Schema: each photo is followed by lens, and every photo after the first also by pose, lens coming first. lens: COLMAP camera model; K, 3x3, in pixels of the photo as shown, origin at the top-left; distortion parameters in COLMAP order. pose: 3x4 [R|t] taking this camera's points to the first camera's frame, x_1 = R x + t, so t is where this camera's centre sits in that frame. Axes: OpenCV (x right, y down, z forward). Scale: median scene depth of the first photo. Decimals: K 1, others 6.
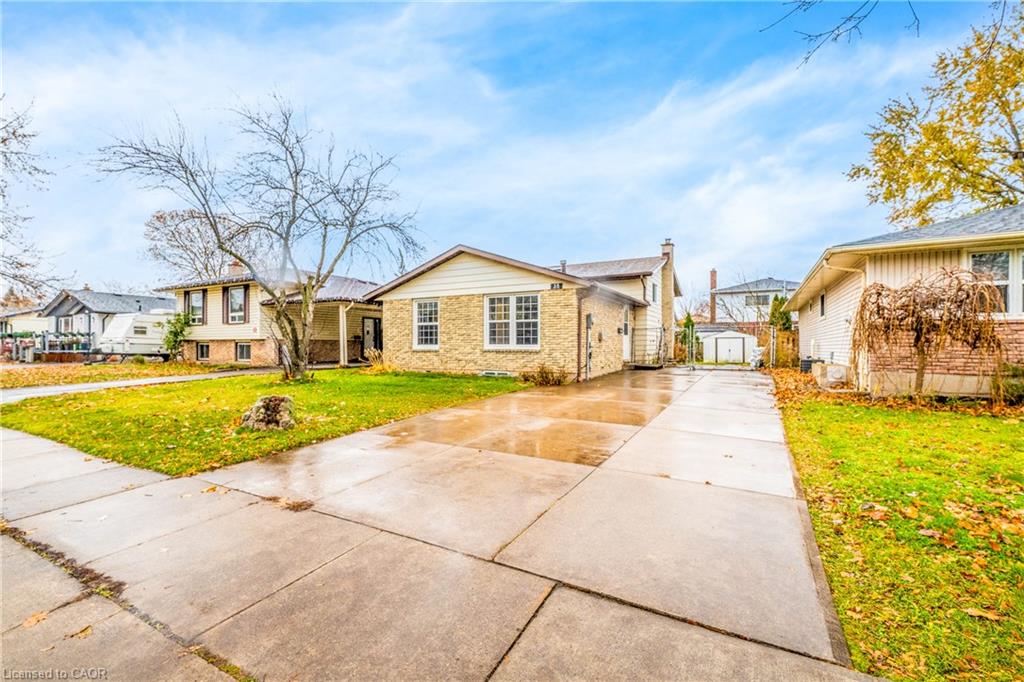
lens RADIAL K [[440.7, 0, 512.0], [0, 440.7, 341.0], [0, 0, 1]] dist [-0.000040, -0.000017]
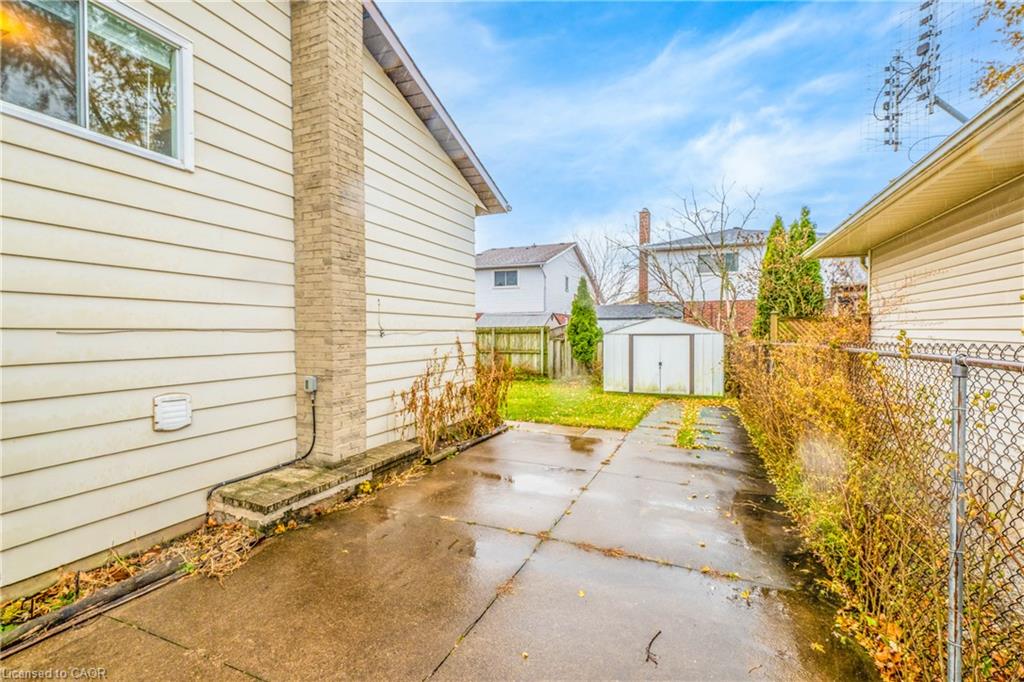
lens RADIAL K [[440.7, 0, 512.0], [0, 440.7, 341.0], [0, 0, 1]] dist [-0.000040, -0.000017]
pose [[0.996491, -0.003038, 0.083649, 0.547647], [0.000423, 0.999511, 0.031261, -0.025907], [-0.083703, -0.031116, 0.996005, 1.020859]]
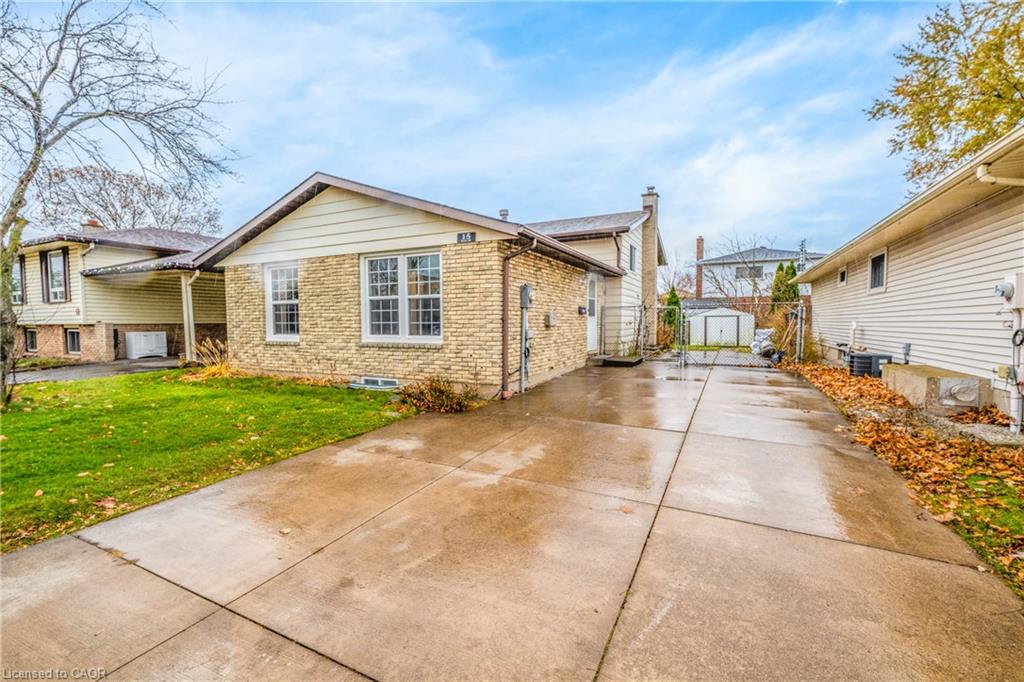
lens RADIAL K [[440.7, 0, 512.0], [0, 440.7, 341.0], [0, 0, 1]] dist [-0.000040, -0.000017]
pose [[0.999090, -0.008488, 0.041793, 0.108316], [0.006230, 0.998529, 0.053857, -0.013856], [-0.042189, -0.053548, 0.997674, 0.319028]]
